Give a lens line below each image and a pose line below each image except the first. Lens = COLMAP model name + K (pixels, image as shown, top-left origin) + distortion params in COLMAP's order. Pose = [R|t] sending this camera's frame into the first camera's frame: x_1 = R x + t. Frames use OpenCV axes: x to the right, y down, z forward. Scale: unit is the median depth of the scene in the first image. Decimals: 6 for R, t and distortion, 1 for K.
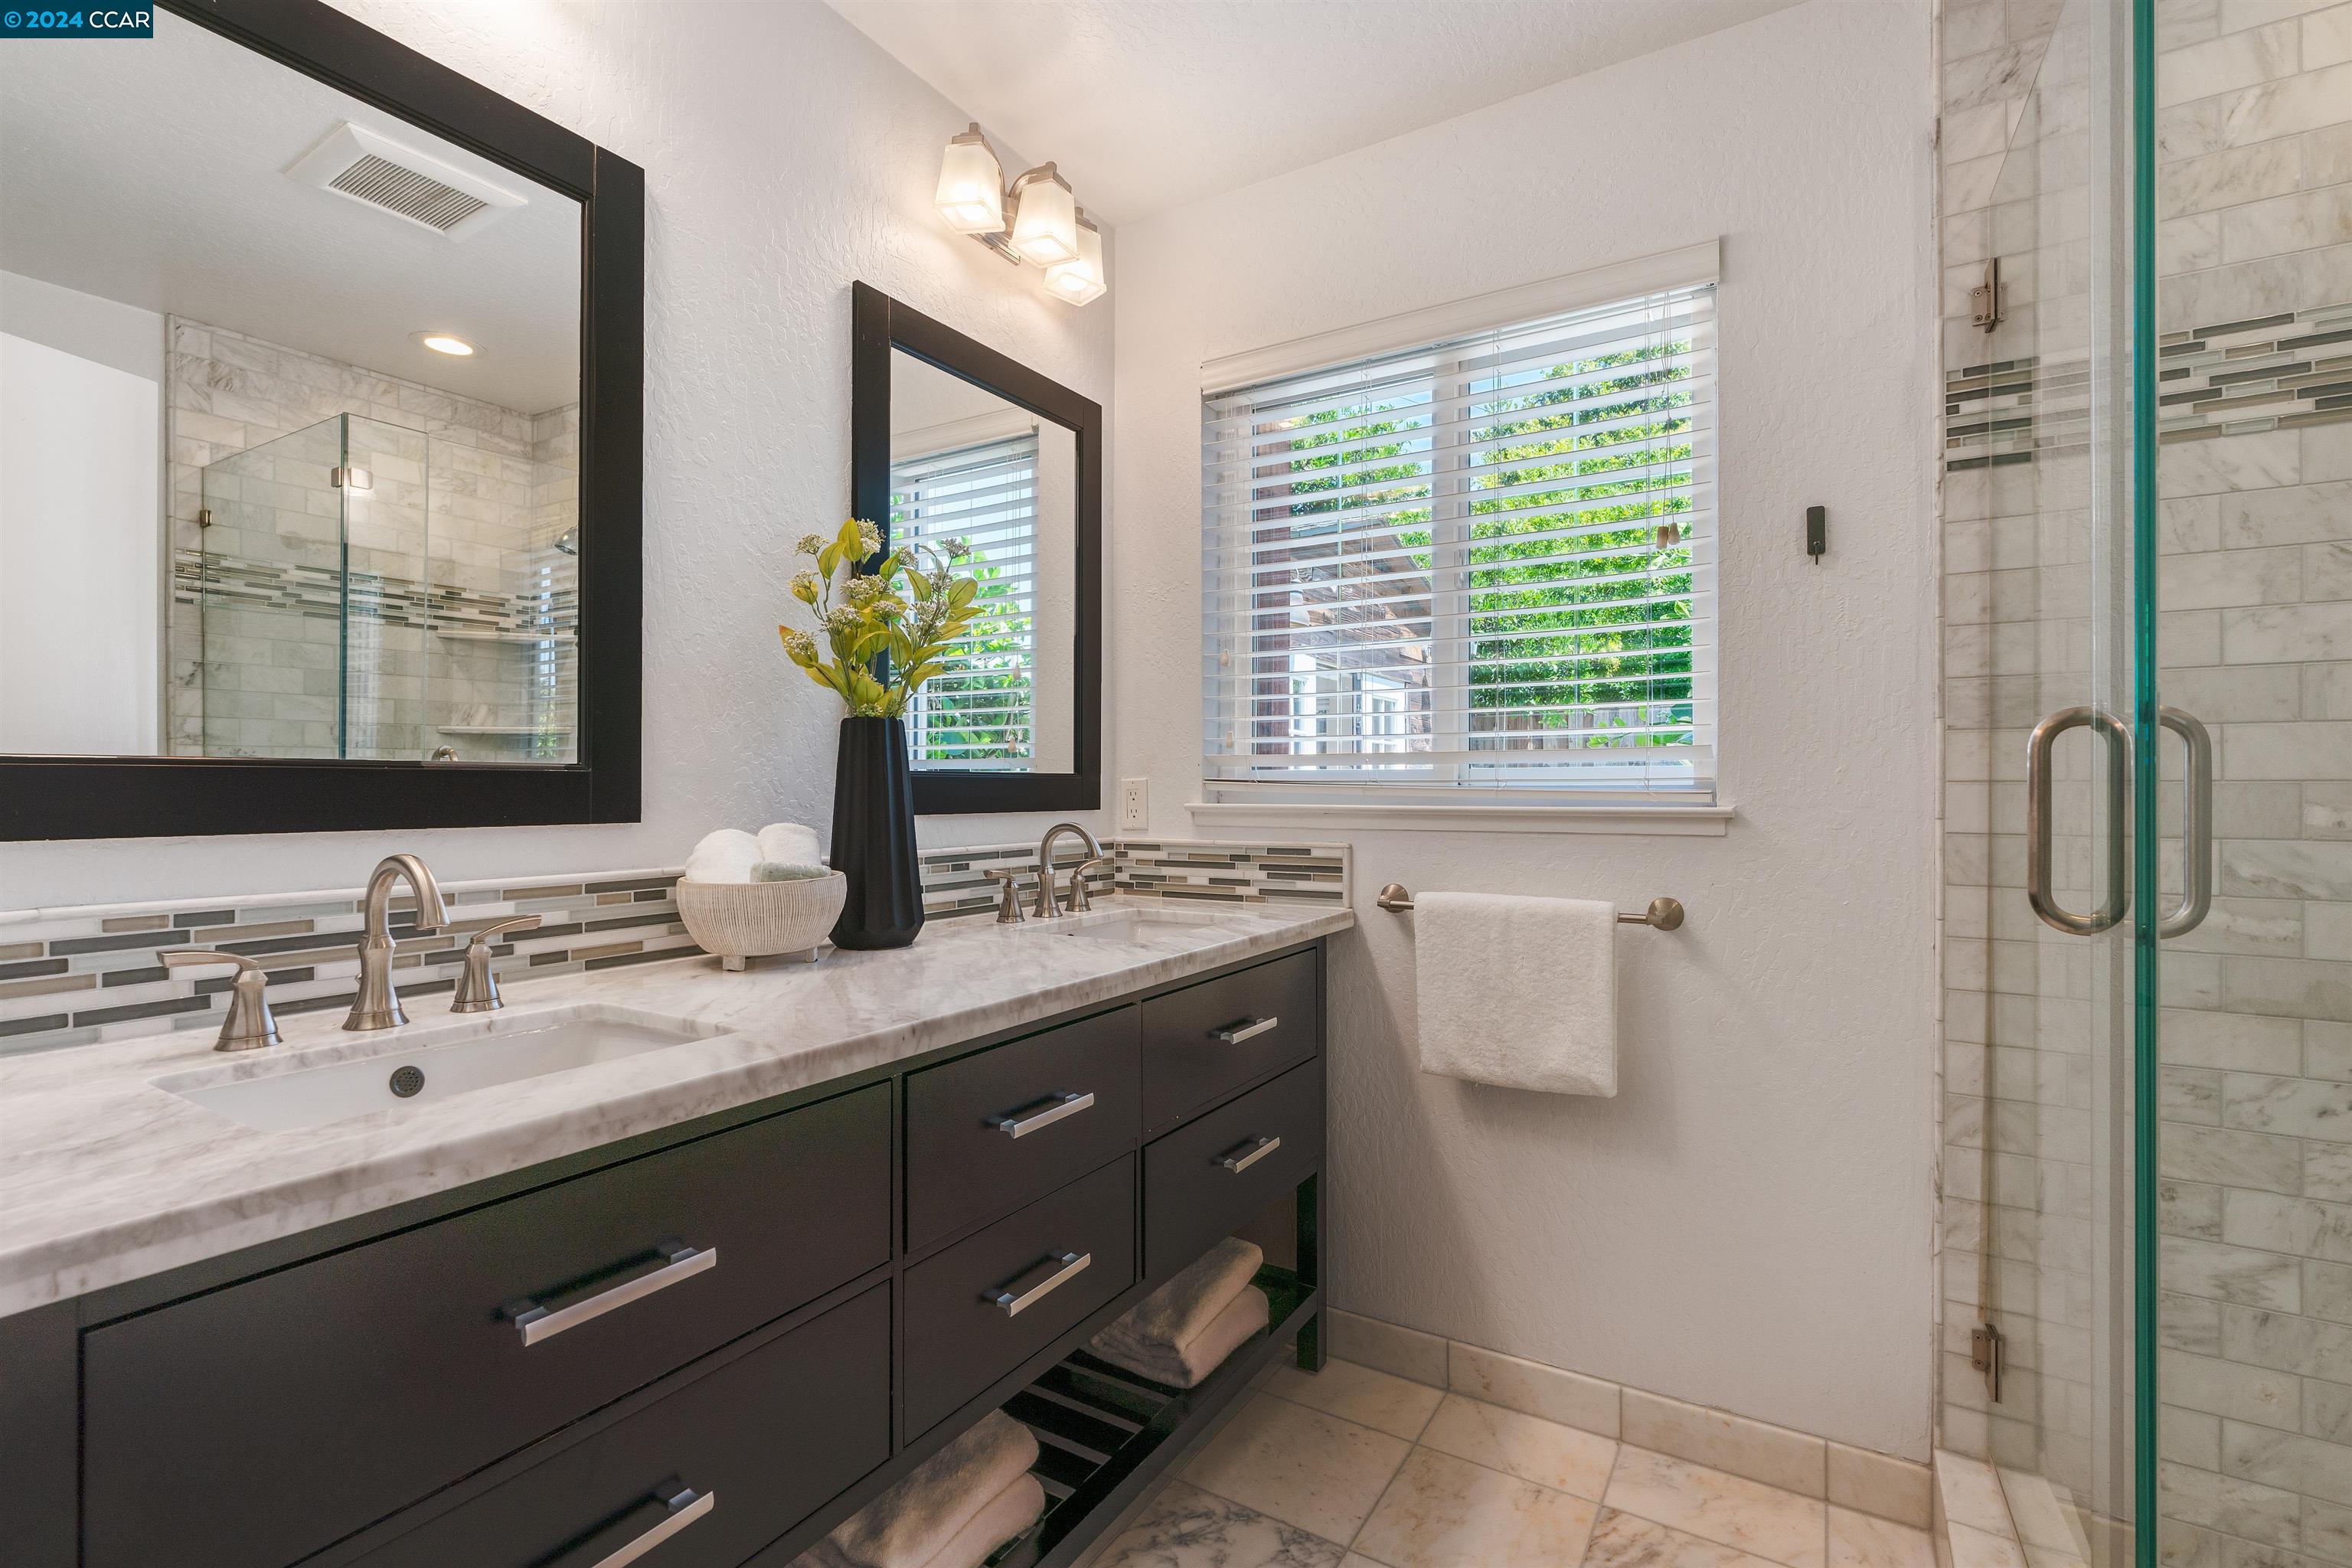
lens RADIAL K [[1052.6, 0, 1181.9], [0, 1052.6, 774.1], [0, 0, 1]] dist [-0.004290, -0.000324]
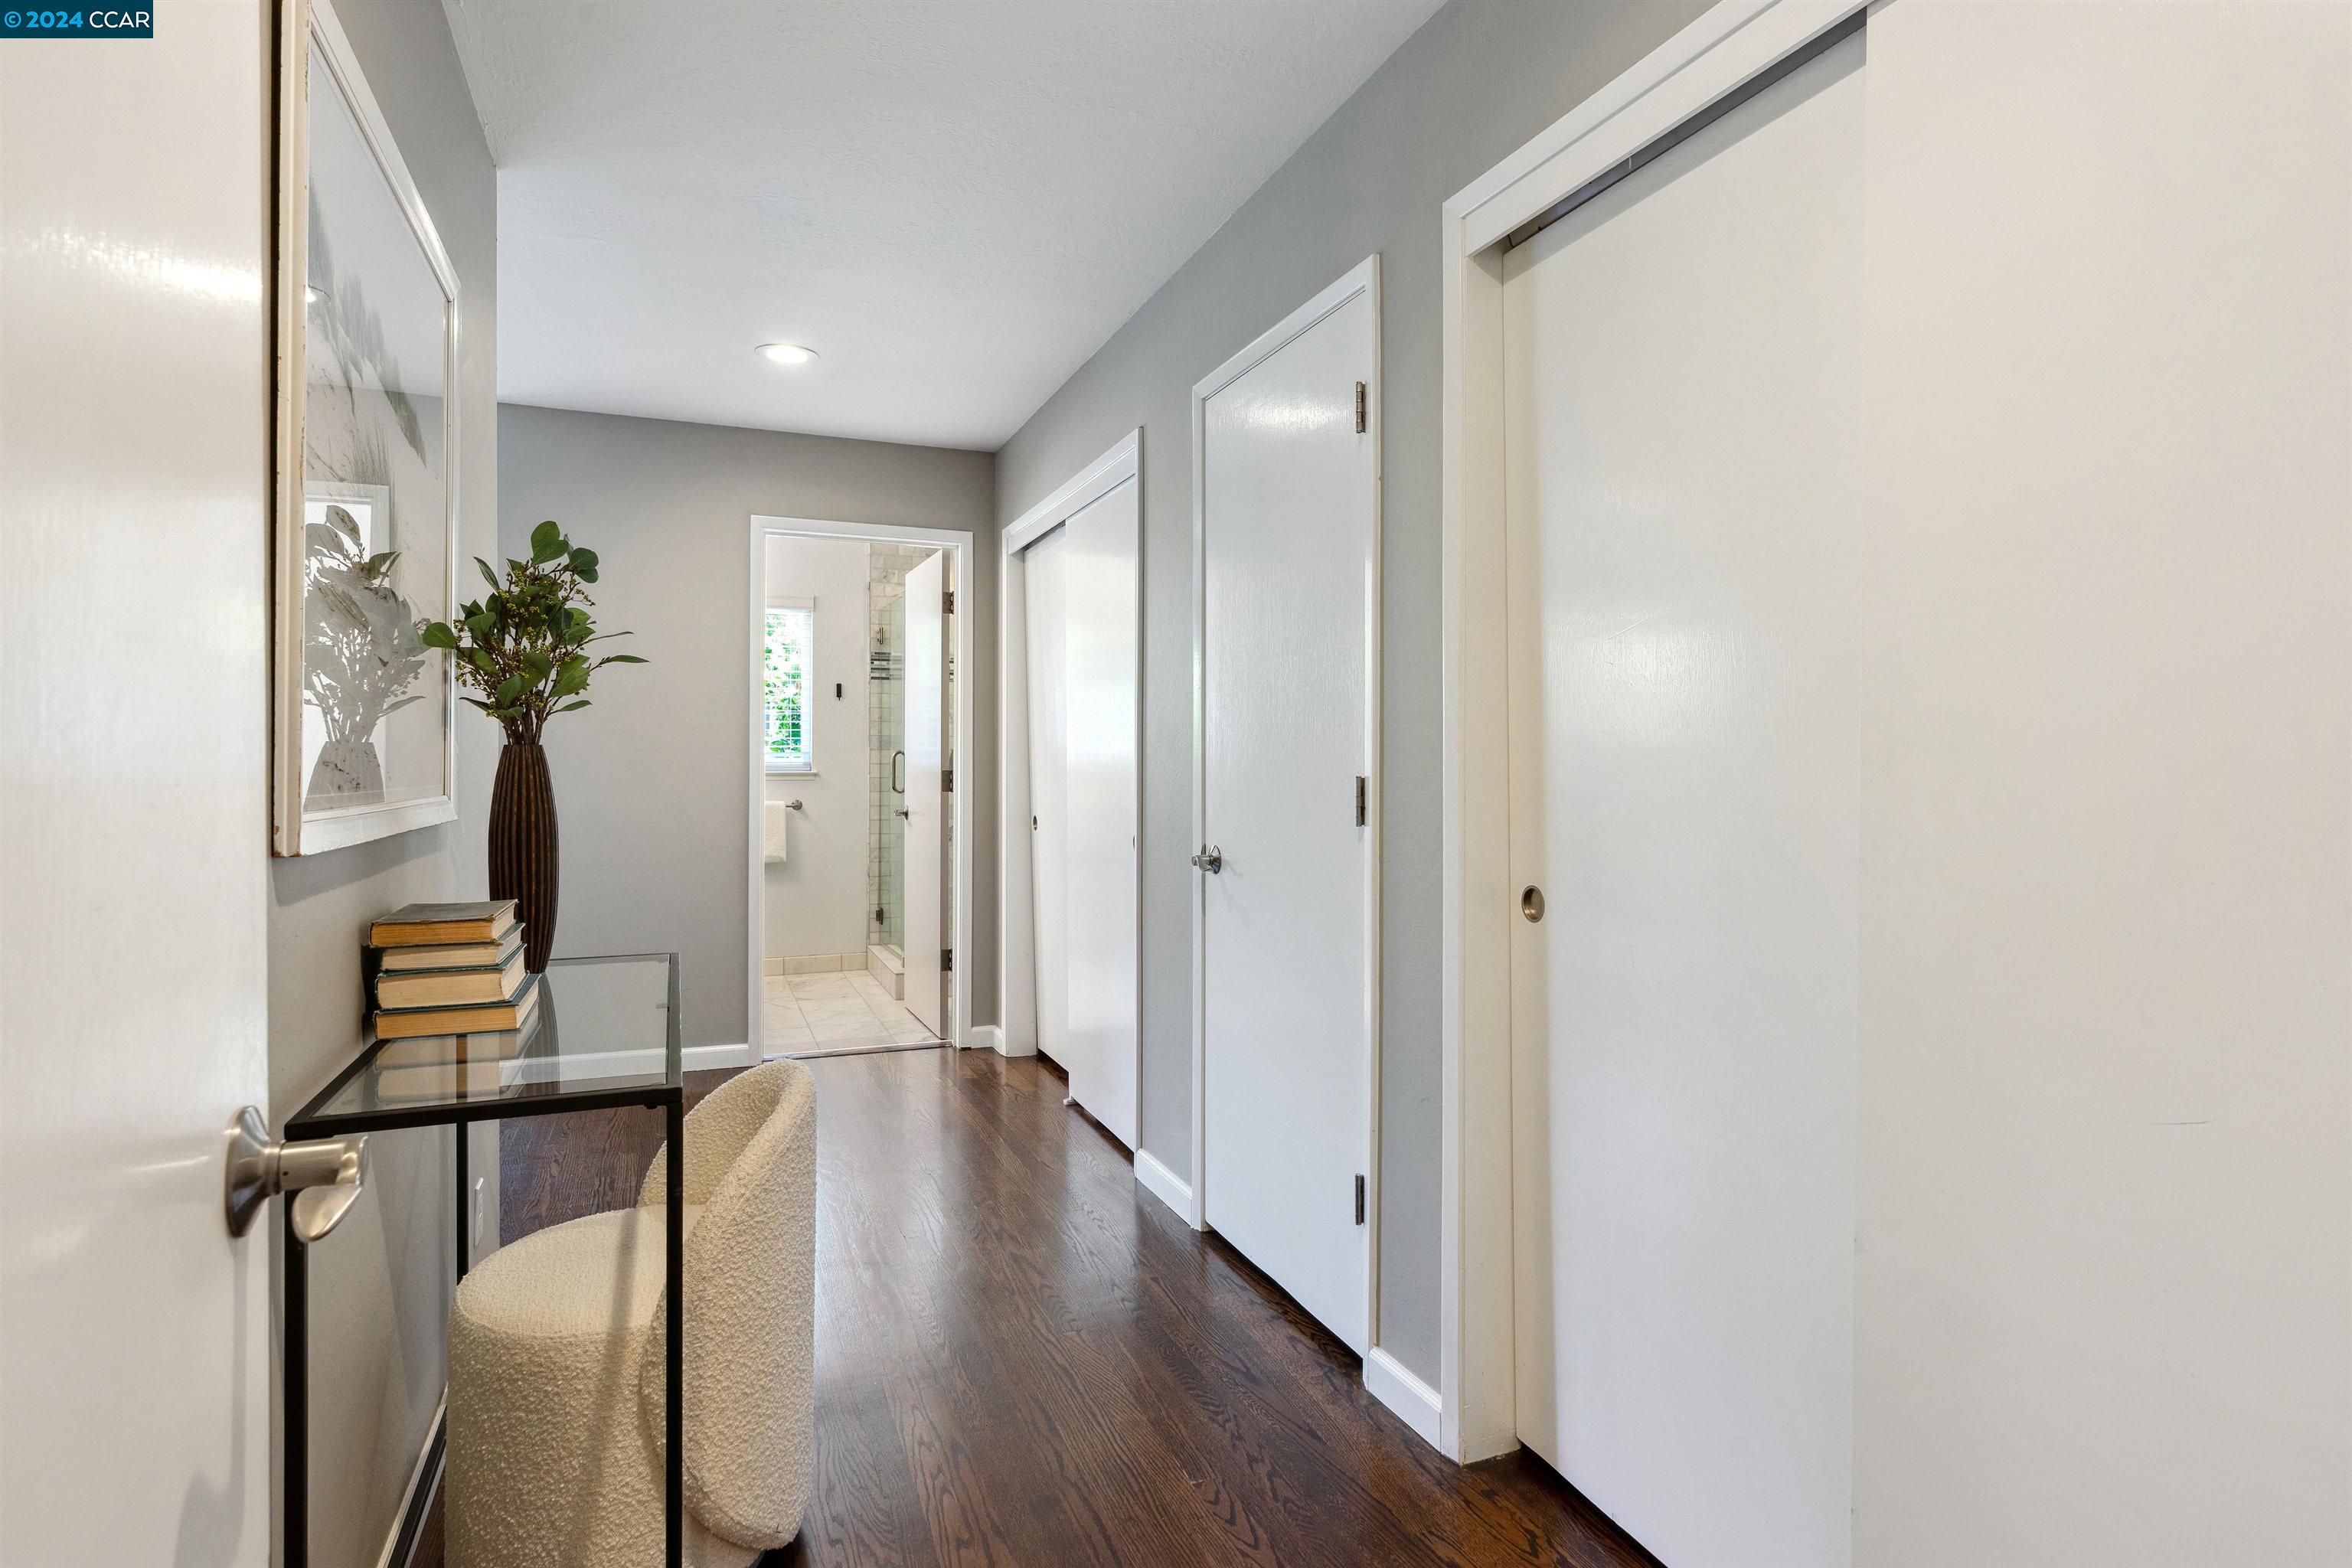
lens RADIAL K [[1201.5, 0, 1178.7], [0, 1201.5, 759.8], [0, 0, 1]] dist [-0.000795, 0.000081]
pose [[0.589844, 0.001018, 0.807517, -2.049284], [-0.003138, 0.999995, 0.001031, -0.013309], [-0.807511, -0.003142, 0.589844, -2.372413]]
